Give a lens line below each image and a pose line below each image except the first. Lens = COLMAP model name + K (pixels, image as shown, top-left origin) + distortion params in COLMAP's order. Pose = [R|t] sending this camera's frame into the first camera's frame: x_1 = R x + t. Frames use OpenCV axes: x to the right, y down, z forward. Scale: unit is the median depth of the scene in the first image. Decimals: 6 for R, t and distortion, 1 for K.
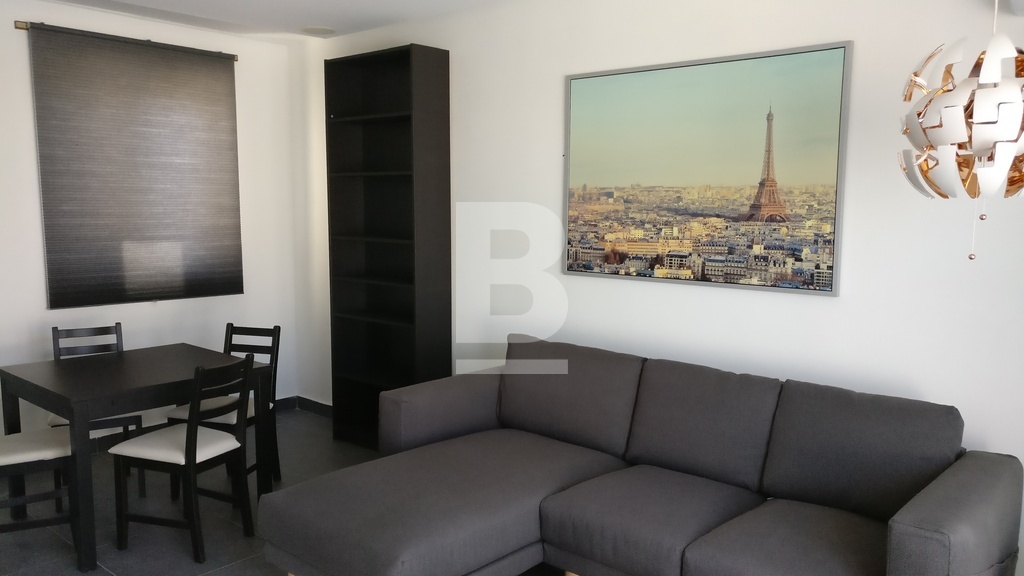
lens RADIAL K [[803.2, 0, 518.4], [0, 803.2, 297.4], [0, 0, 1]] dist [0.018366, 0.002492]
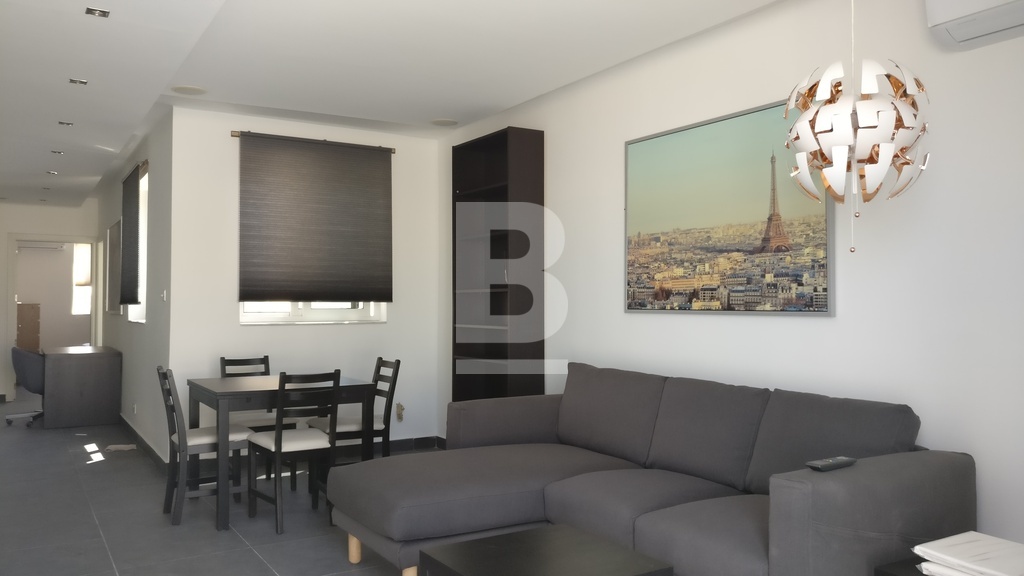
lens RADIAL K [[805.0, 0, 510.5], [0, 805.0, 279.2], [0, 0, 1]] dist [-0.032743, 0.111096]
pose [[0.956561, -0.014124, -0.291191, 0.256433], [-0.028945, 0.989289, -0.143069, 0.100073], [0.290093, 0.145283, 0.945906, -0.126406]]
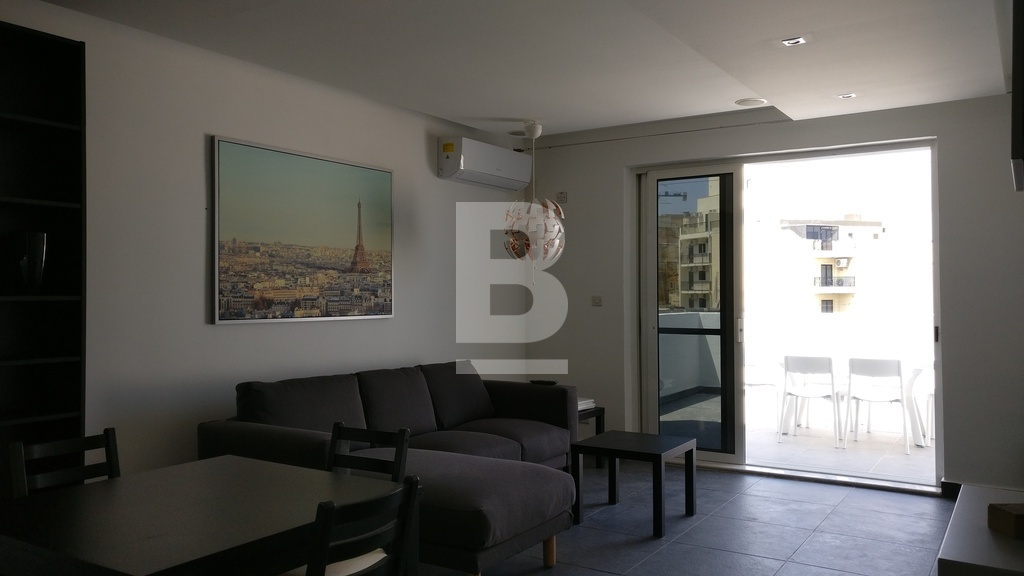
lens RADIAL K [[803.2, 0, 518.4], [0, 803.2, 297.4], [0, 0, 1]] dist [0.018366, 0.002492]
pose [[-0.166198, -0.010058, 0.986041, -1.123894], [0.116073, 0.992797, 0.029691, -0.053452], [-0.979237, 0.119387, -0.163834, 0.874626]]
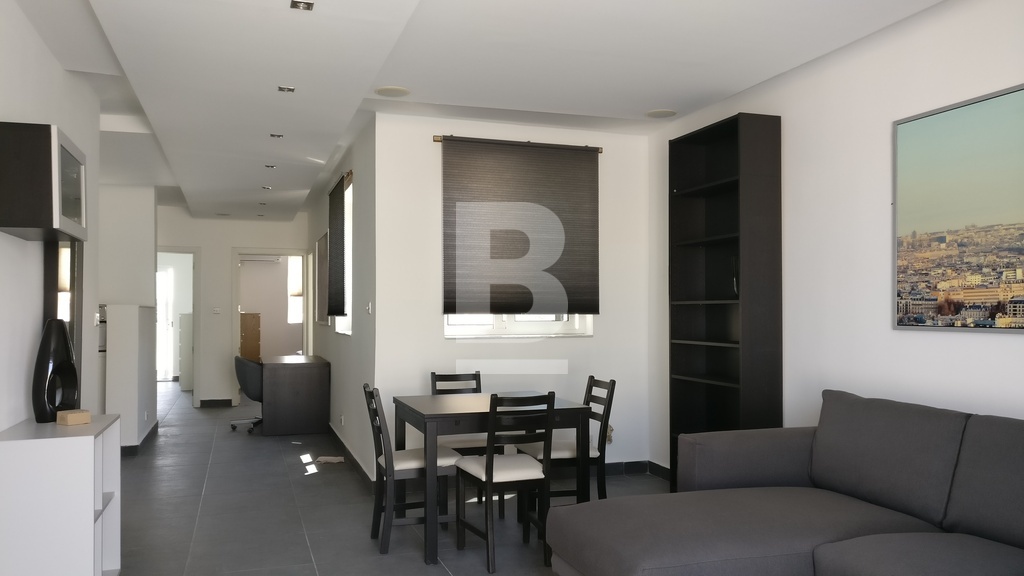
lens RADIAL K [[803.2, 0, 518.4], [0, 803.2, 297.4], [0, 0, 1]] dist [0.018366, 0.002492]
pose [[0.869502, -0.014186, -0.493725, 0.154781], [-0.052741, 0.991206, -0.121363, 0.077168], [0.491105, 0.131565, 0.861108, -0.014402]]
